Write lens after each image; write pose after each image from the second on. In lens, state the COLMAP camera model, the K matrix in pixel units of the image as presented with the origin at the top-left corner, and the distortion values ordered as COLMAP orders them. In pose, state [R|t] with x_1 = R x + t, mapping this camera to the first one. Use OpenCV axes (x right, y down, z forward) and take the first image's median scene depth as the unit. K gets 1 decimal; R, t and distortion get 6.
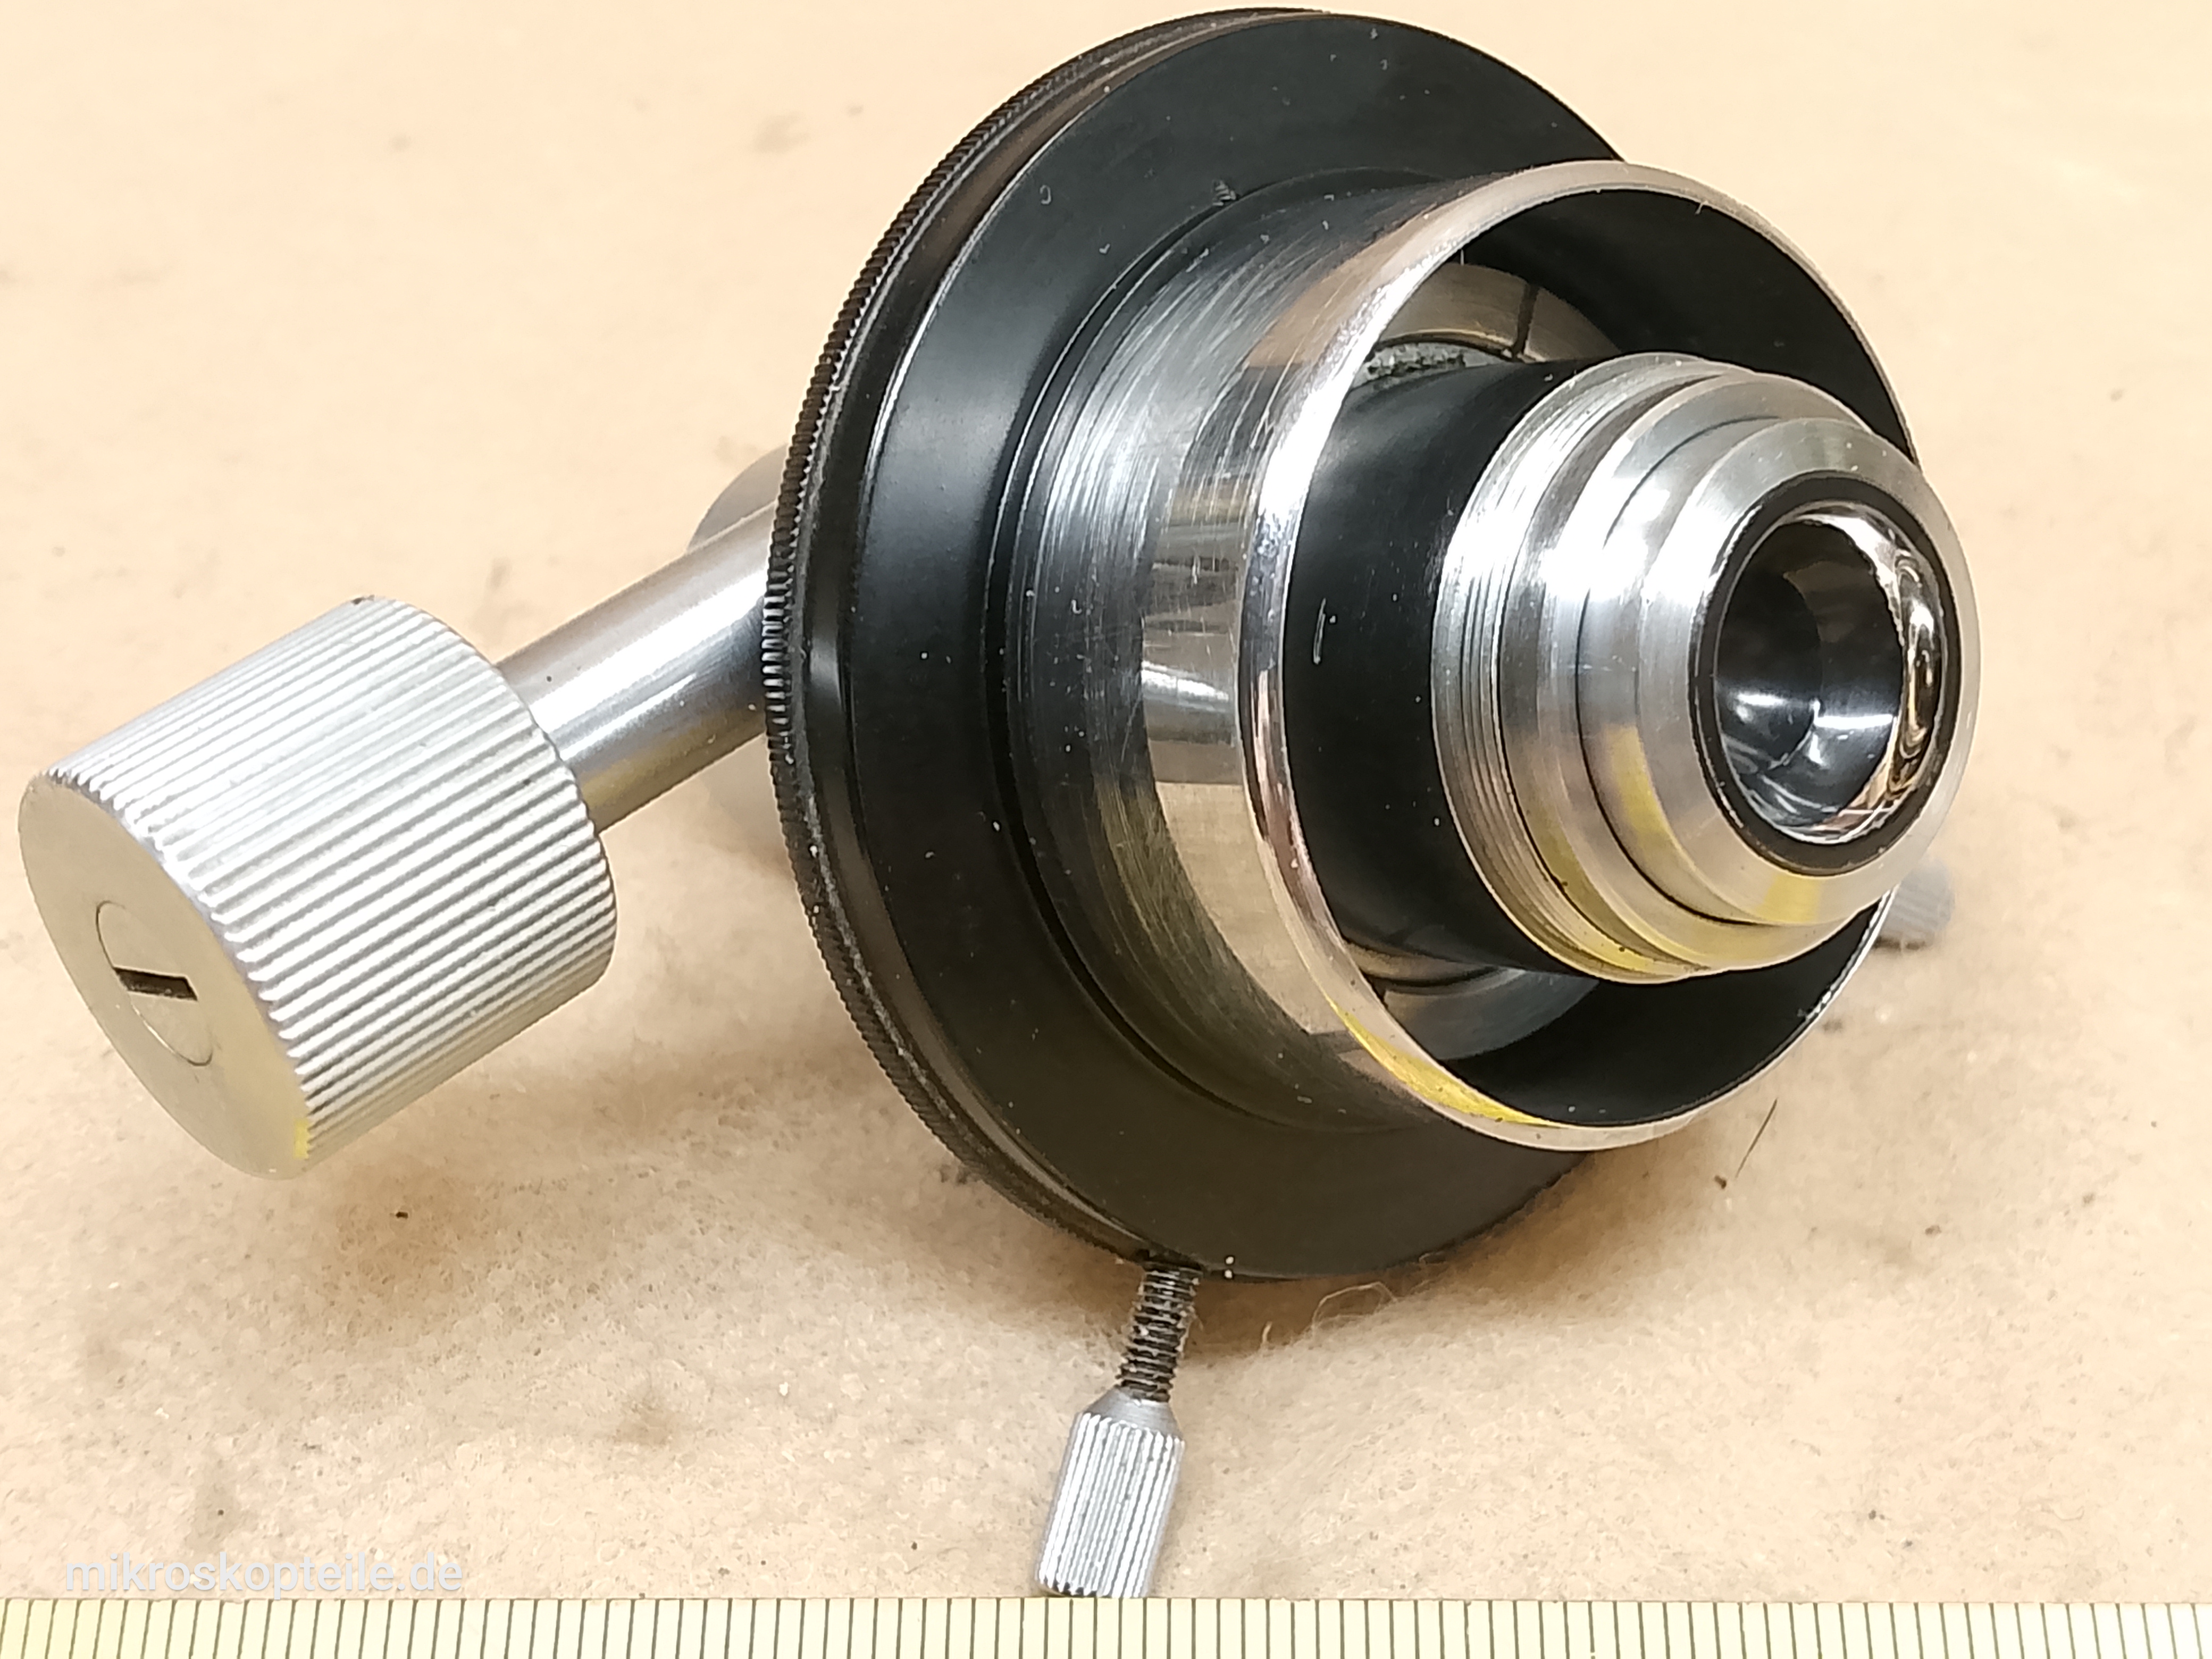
lens RADIAL K [[3360.1, 0, 1106.0], [0, 3360.1, 829.5], [0, 0, 1]] dist [0.205772, -0.003351]
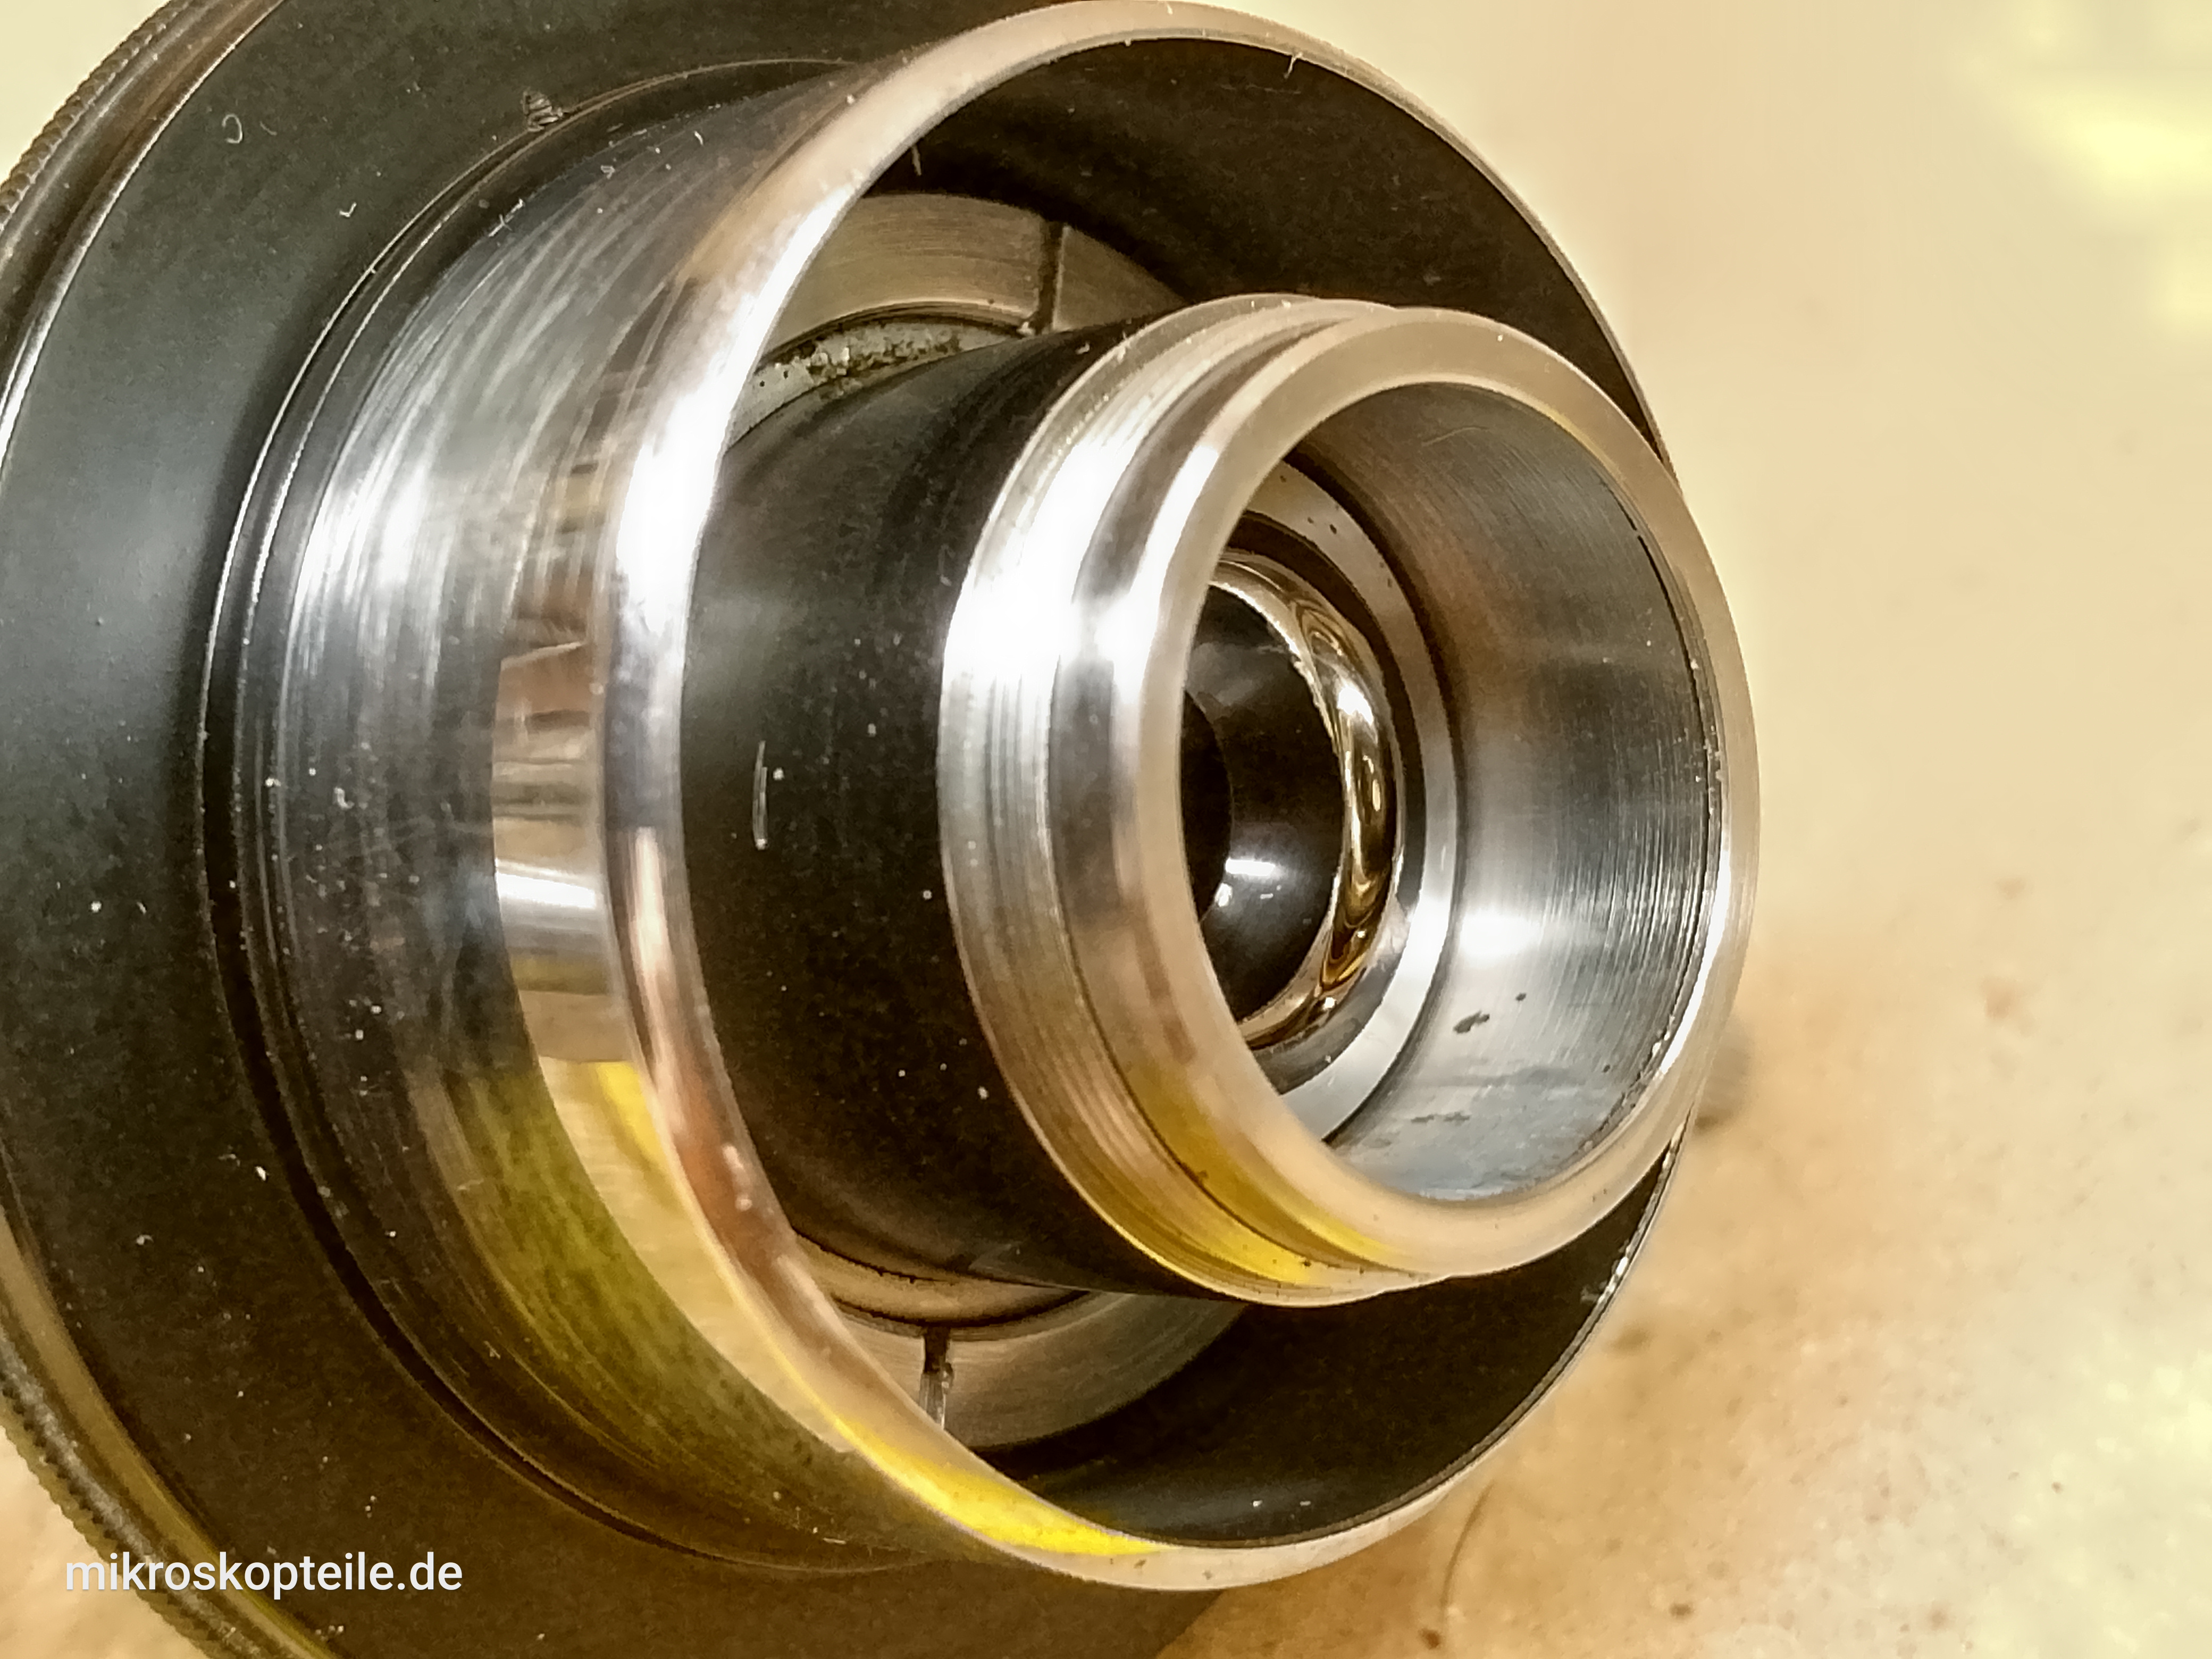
lens RADIAL K [[3640.1, 0, 1106.0], [0, 3640.1, 829.5], [0, 0, 1]] dist [0.135604, -0.077481]
pose [[0.988525, -0.108372, 0.105235, 0.054647], [0.111714, 0.993390, -0.026388, -0.028173], [-0.101680, 0.037841, 0.994097, 0.337990]]
